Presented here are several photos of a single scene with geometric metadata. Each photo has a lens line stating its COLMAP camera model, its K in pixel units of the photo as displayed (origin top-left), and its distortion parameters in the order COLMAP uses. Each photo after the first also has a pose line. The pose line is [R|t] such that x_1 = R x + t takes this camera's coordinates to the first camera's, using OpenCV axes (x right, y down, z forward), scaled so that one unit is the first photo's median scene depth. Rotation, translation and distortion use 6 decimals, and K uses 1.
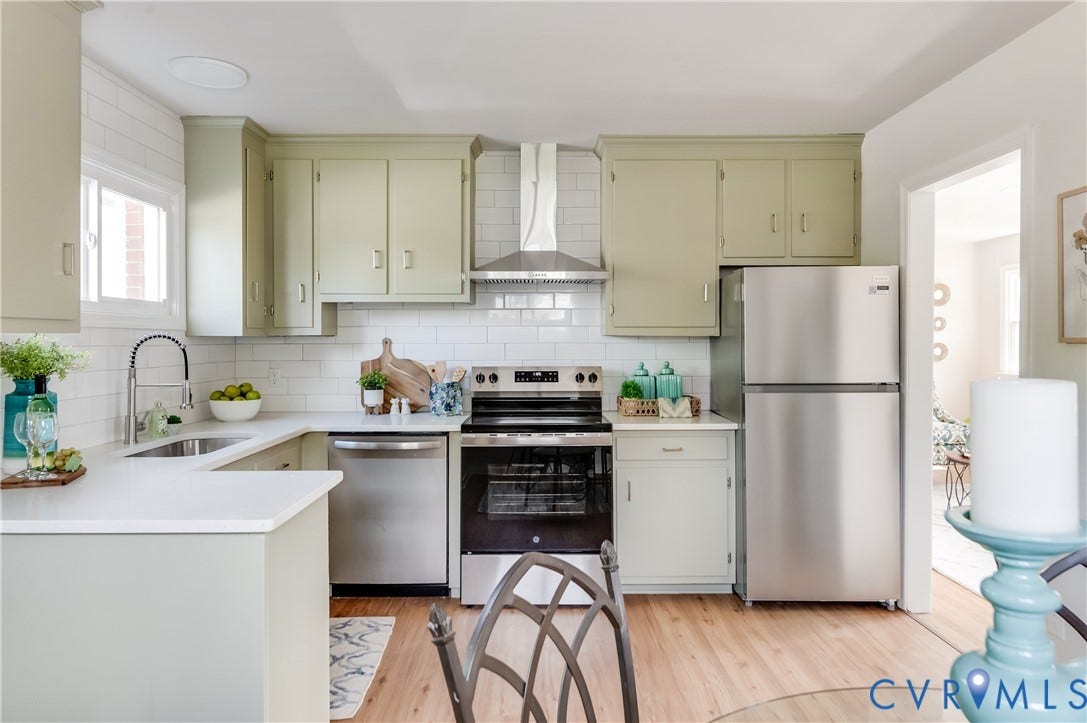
lens RADIAL K [[698.2, 0, 536.2], [0, 698.2, 335.8], [0, 0, 1]] dist [-0.002773, 0.002331]
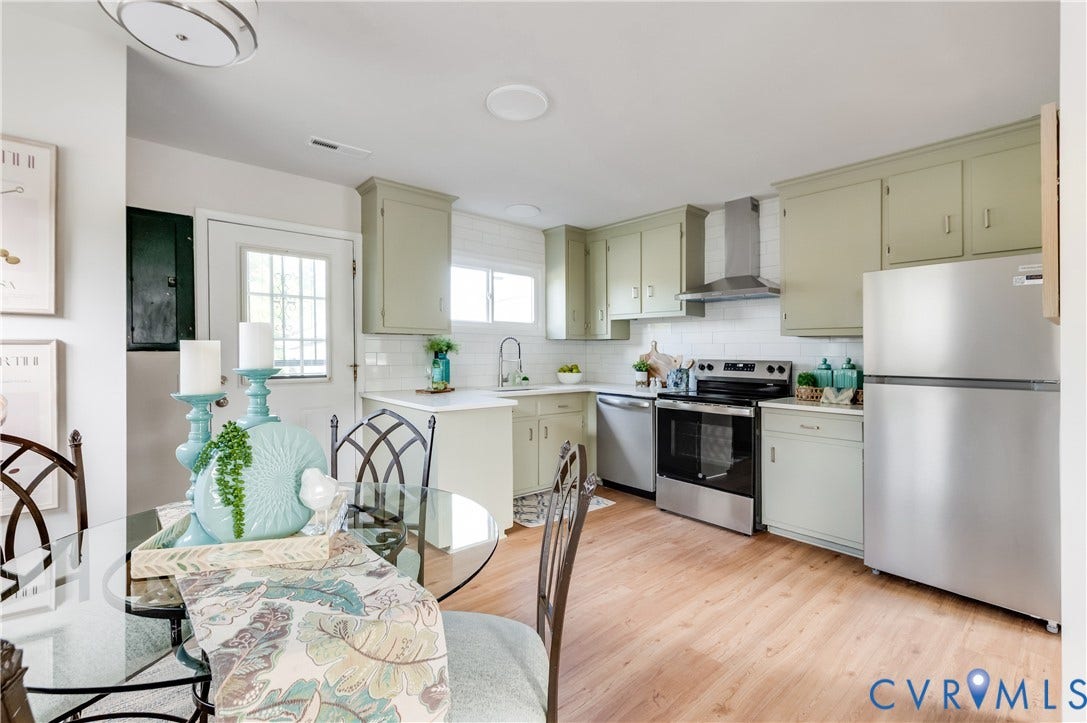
lens RADIAL K [[476.2, 0, 541.5], [0, 476.2, 351.4], [0, 0, 1]] dist [-0.007448, -0.000624]
pose [[0.654334, 0.006837, -0.756175, 0.489594], [-0.005905, 0.999975, 0.003932, 0.027713], [0.756182, 0.001893, 0.654358, 0.089271]]
